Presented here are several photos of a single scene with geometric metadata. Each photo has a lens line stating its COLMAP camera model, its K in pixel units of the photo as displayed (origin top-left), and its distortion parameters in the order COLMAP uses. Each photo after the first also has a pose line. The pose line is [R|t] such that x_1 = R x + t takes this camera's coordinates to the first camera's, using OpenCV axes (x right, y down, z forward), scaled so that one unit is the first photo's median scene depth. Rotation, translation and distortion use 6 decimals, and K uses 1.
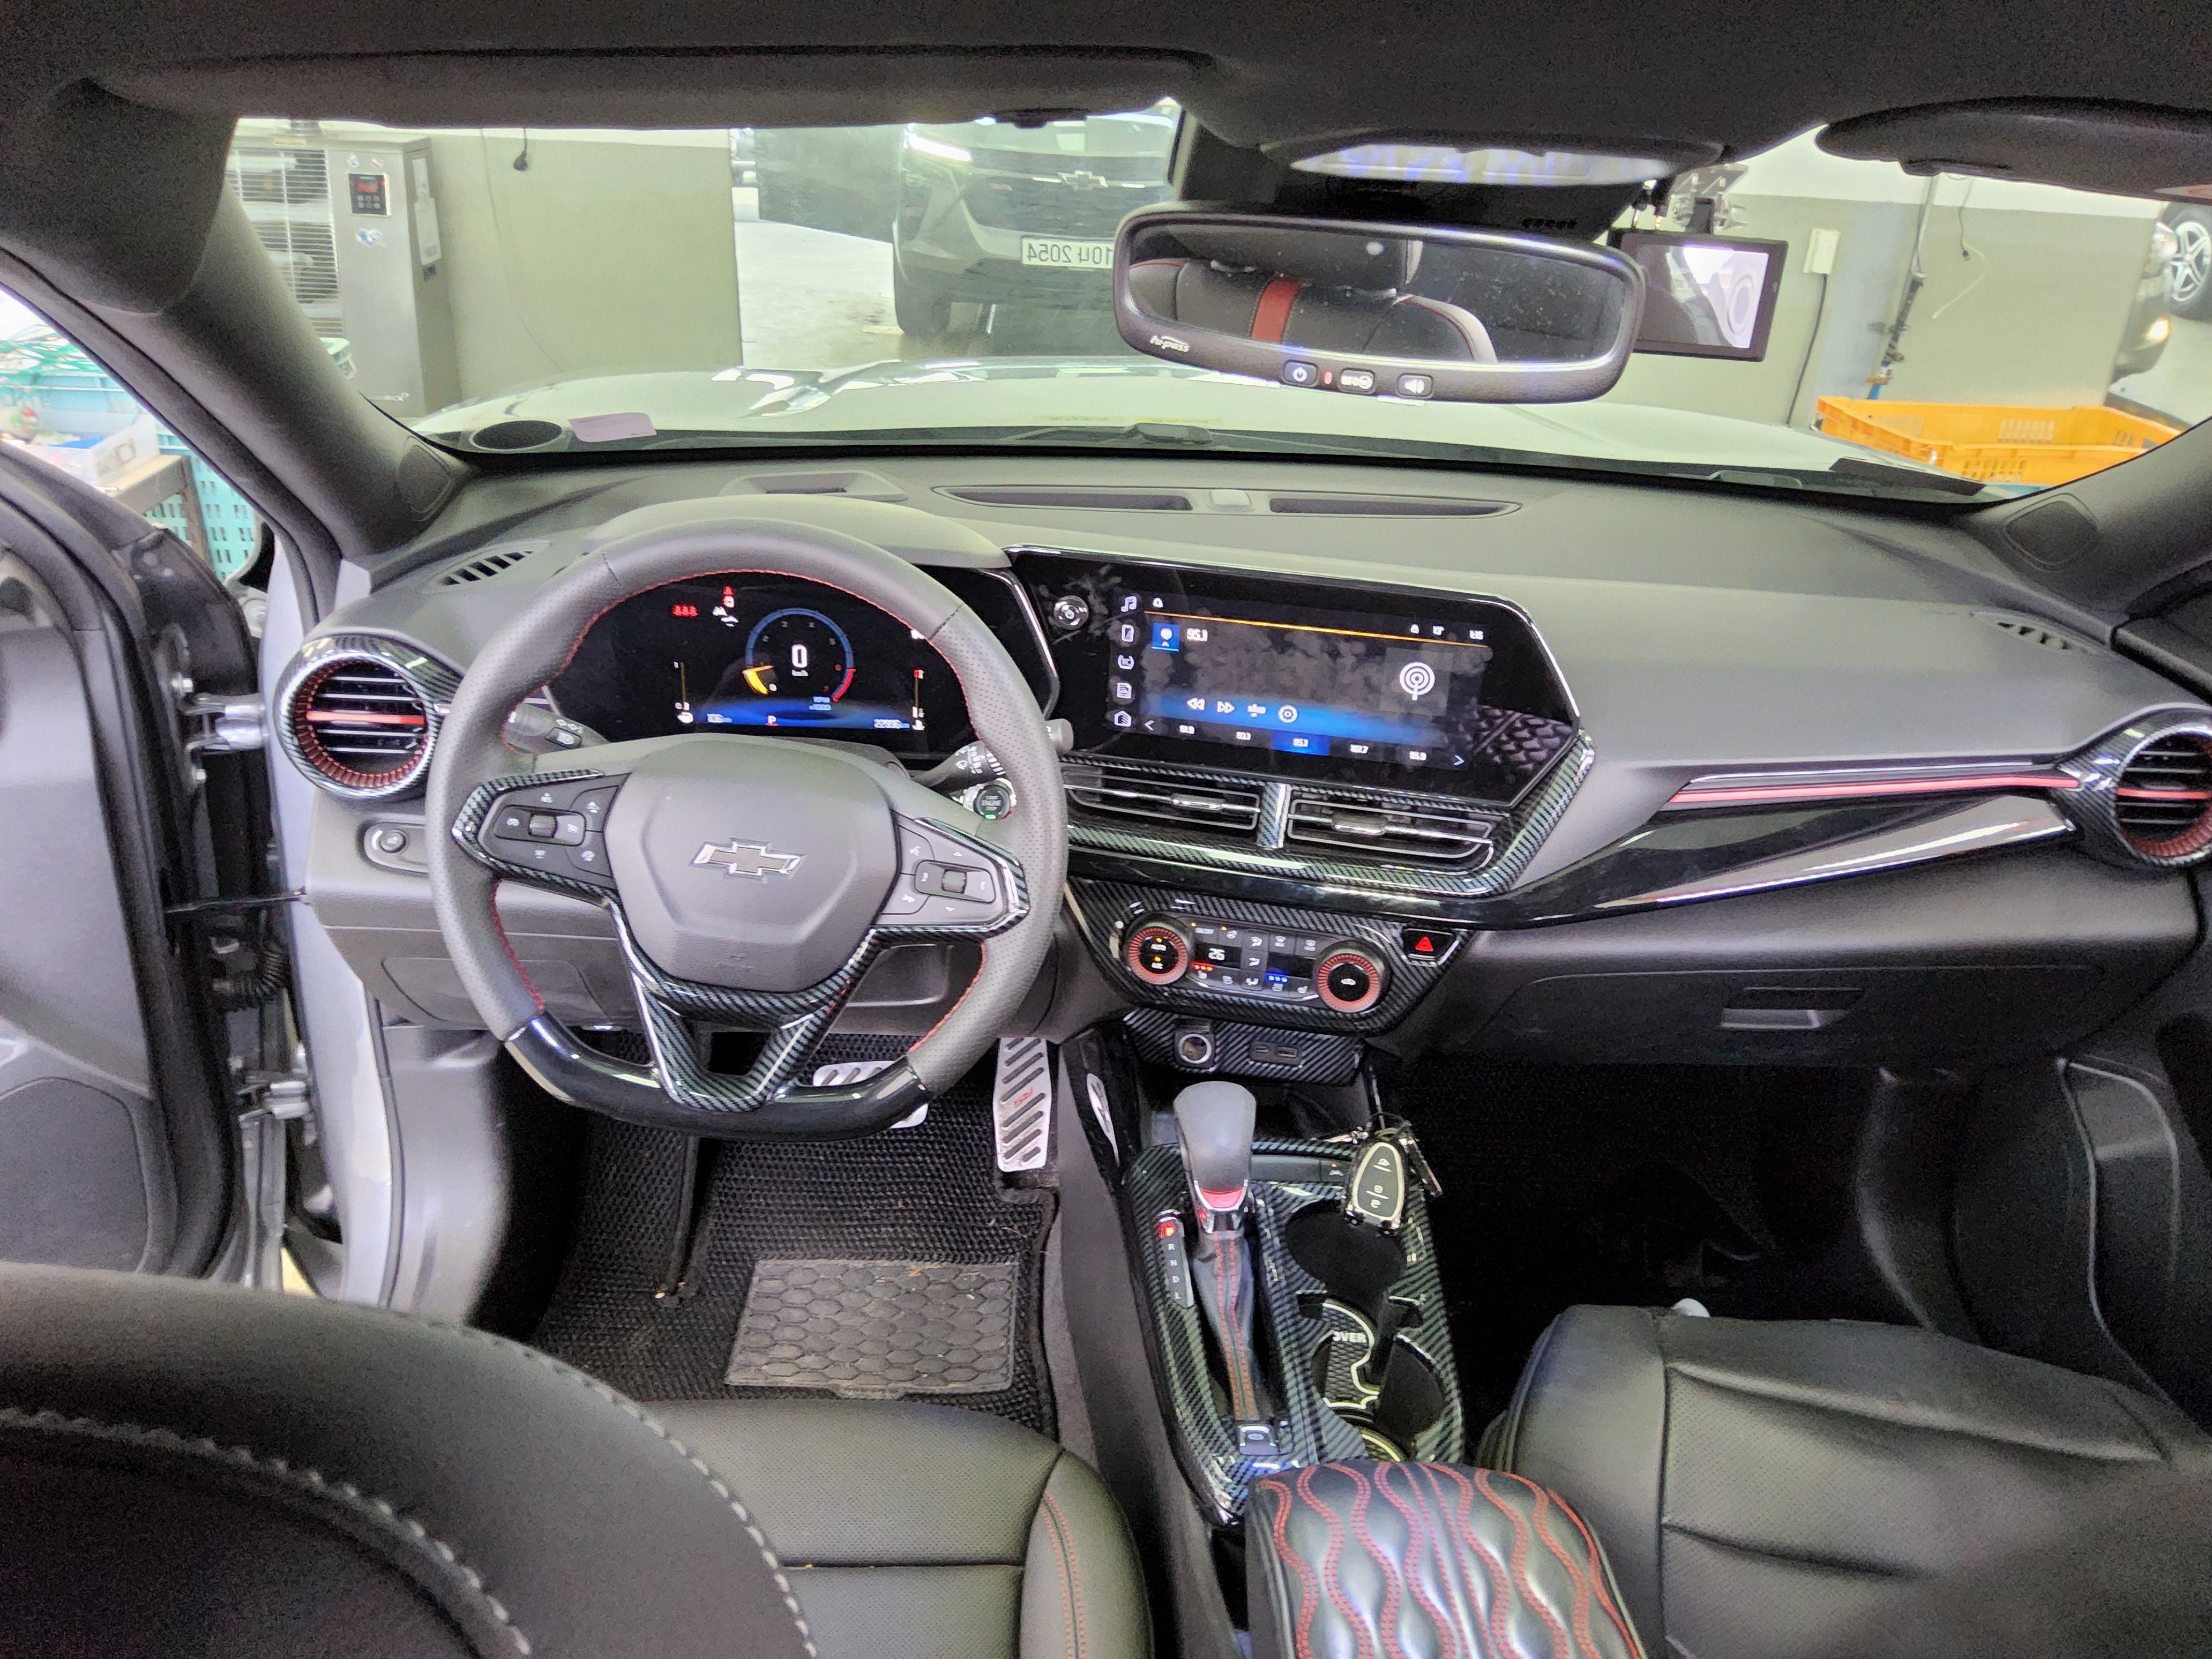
lens RADIAL K [[1690.3, 0, 1107.2], [0, 1690.3, 815.4], [0, 0, 1]] dist [0.128309, -0.230549]
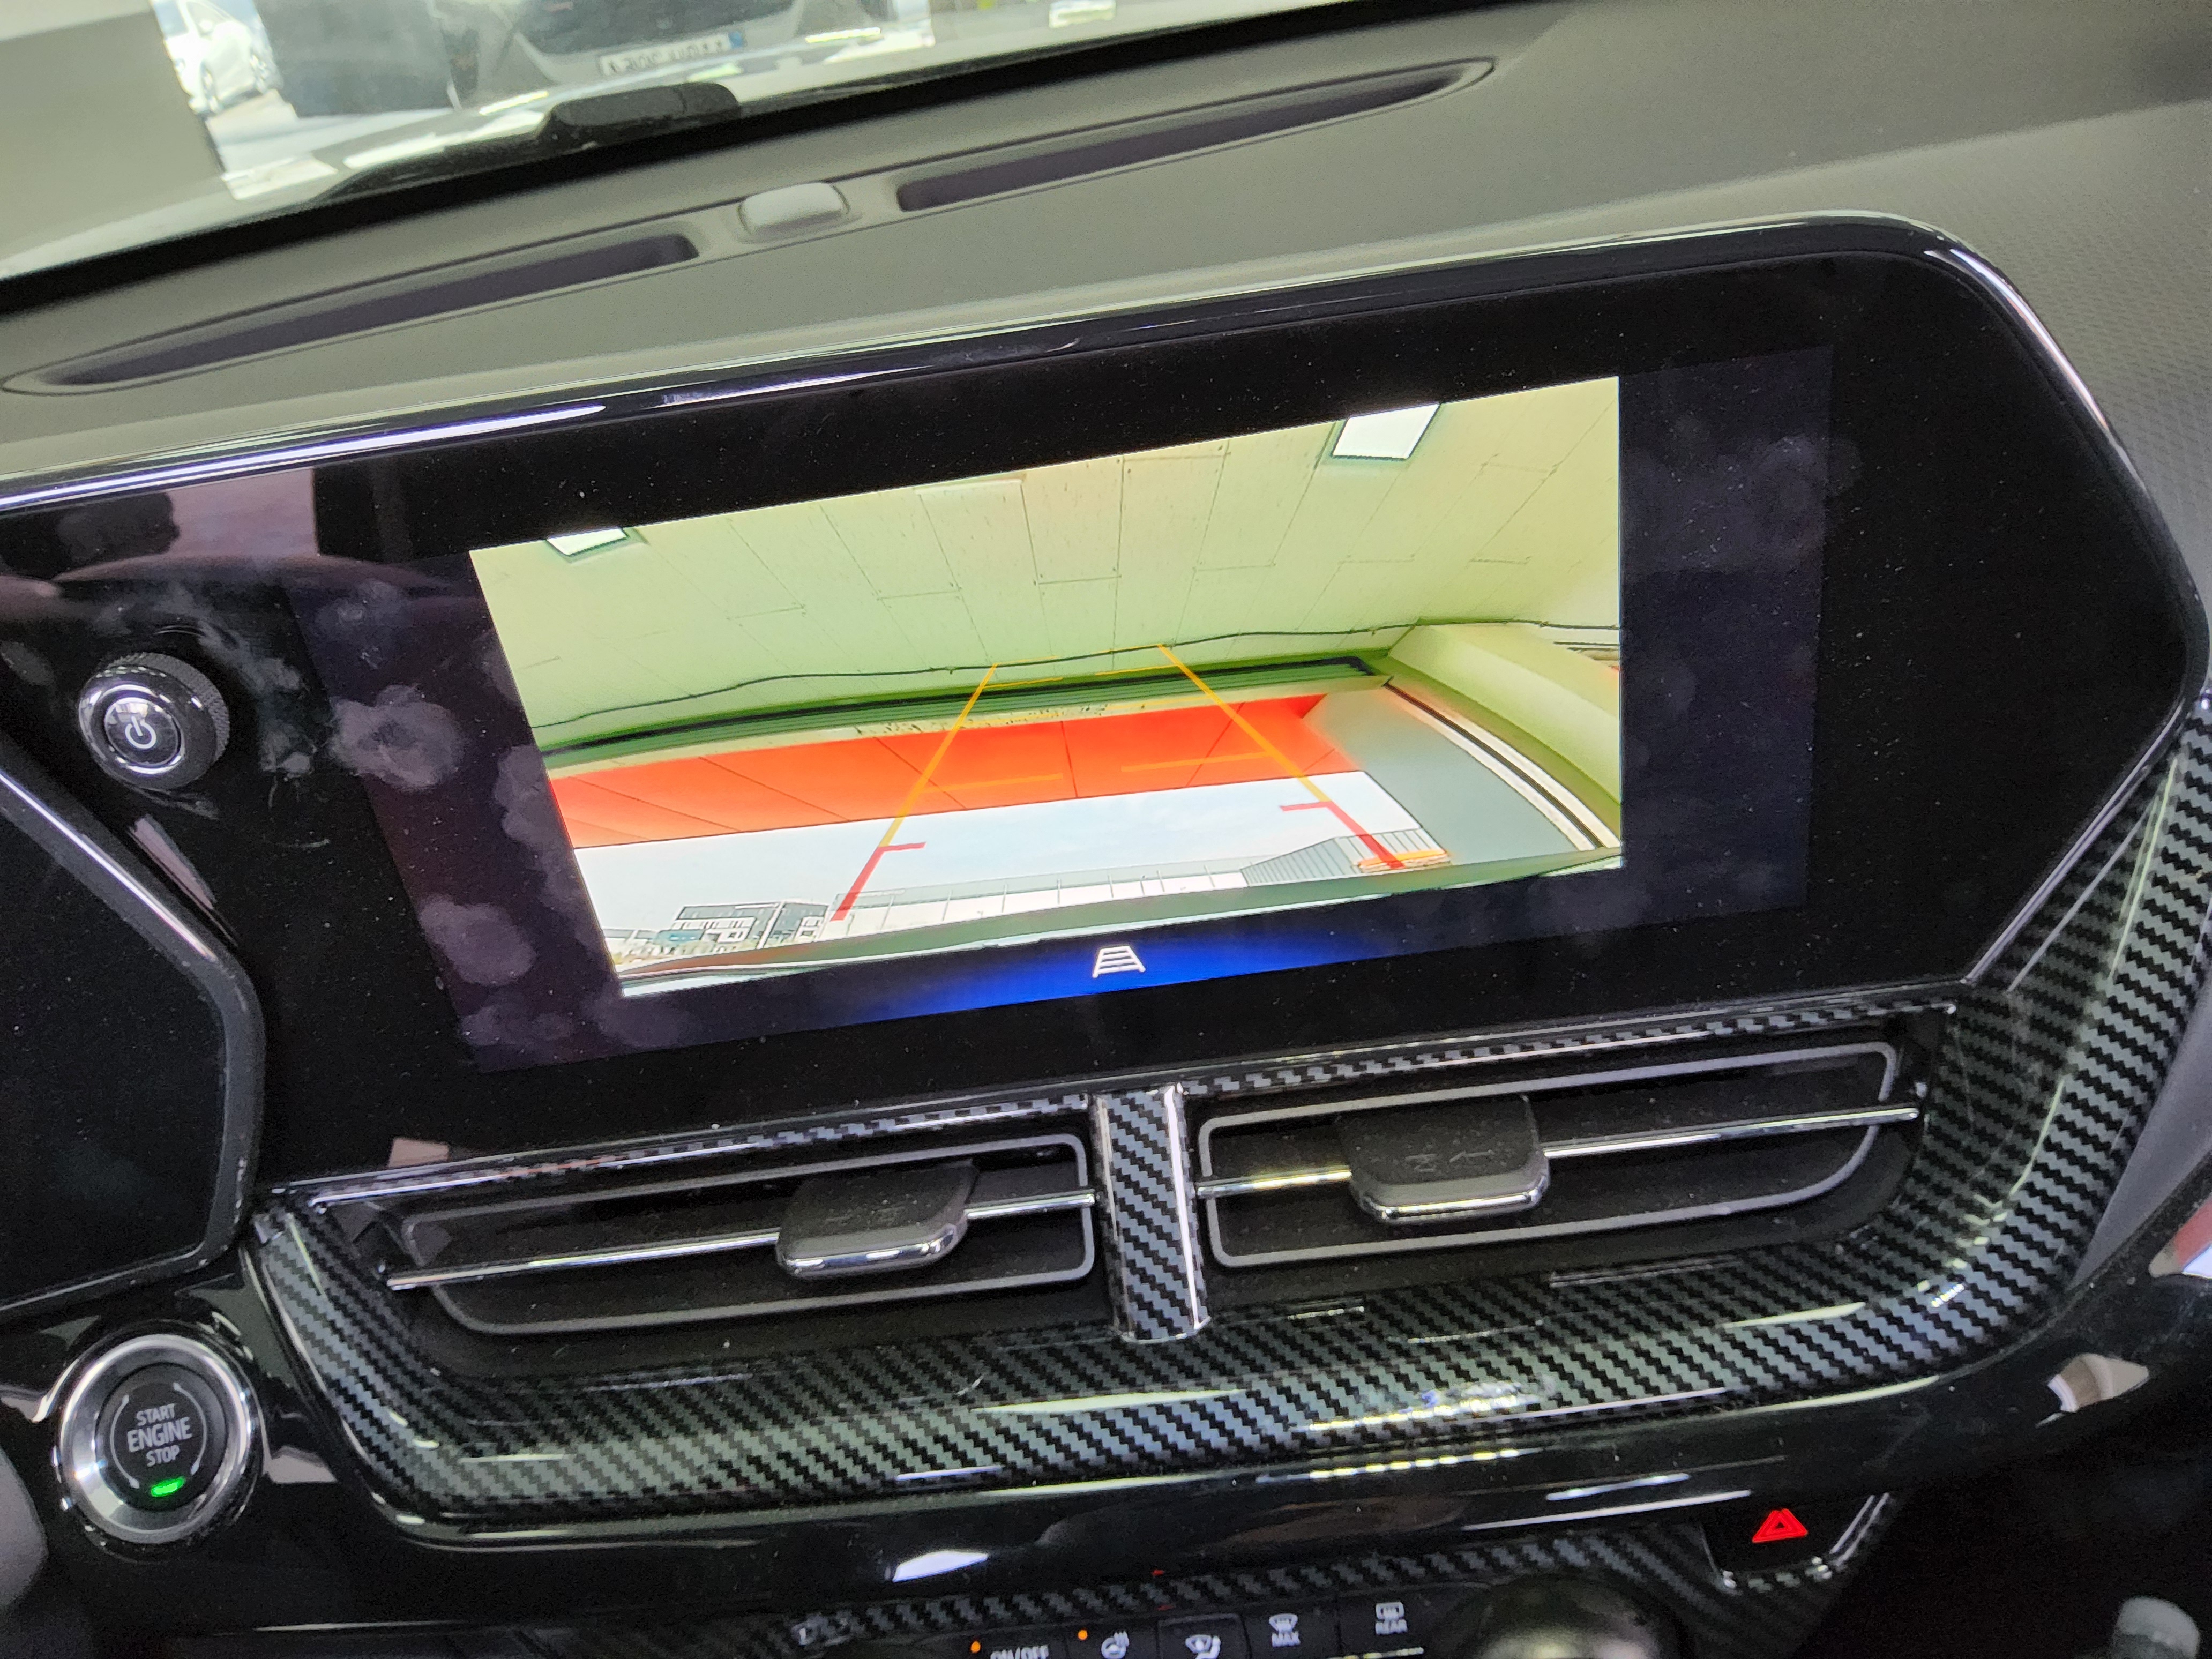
lens RADIAL K [[1690.3, 0, 1107.2], [0, 1690.3, 815.4], [0, 0, 1]] dist [0.128309, -0.230549]
pose [[0.959649, -0.272063, 0.071107, 0.090763], [0.263403, 0.958227, 0.111443, -0.097288], [-0.098456, -0.088216, 0.991224, 0.730635]]
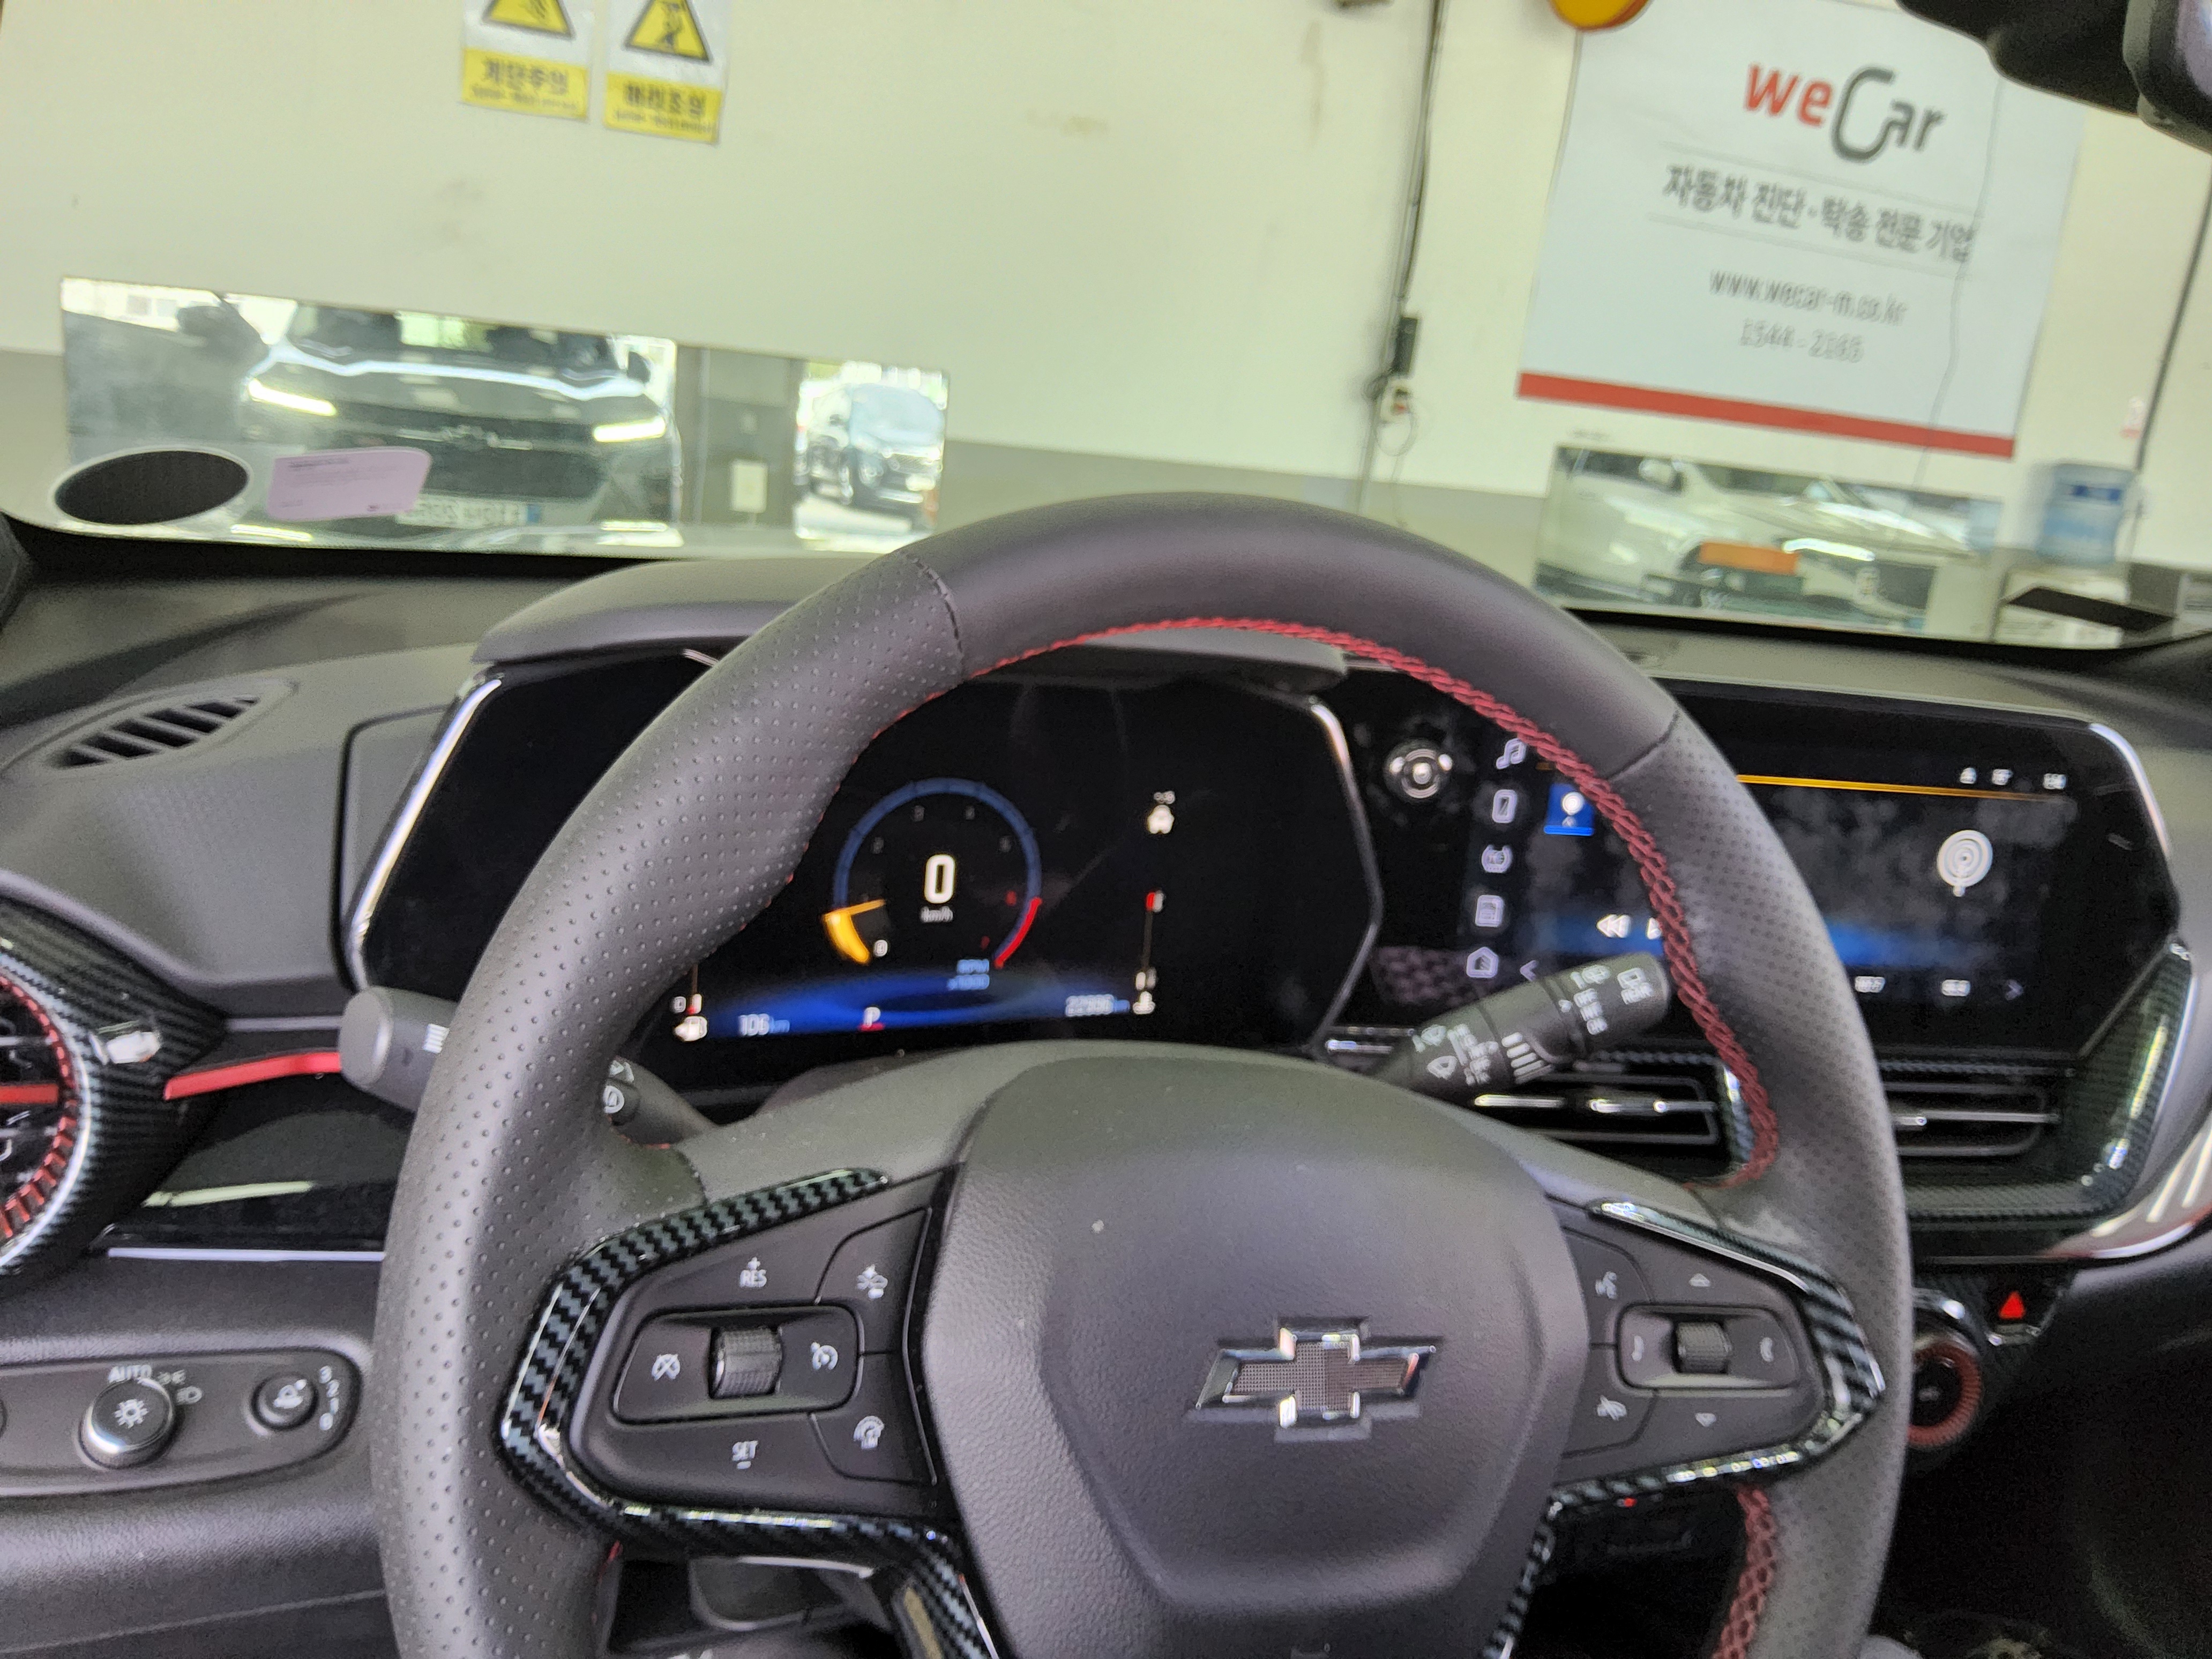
lens RADIAL K [[1690.3, 0, 1107.2], [0, 1690.3, 815.4], [0, 0, 1]] dist [0.128309, -0.230549]
pose [[0.922082, -0.037252, 0.385198, -0.323333], [0.101395, 0.983841, -0.147570, -0.035167], [-0.373476, 0.175129, 0.910959, 0.537302]]
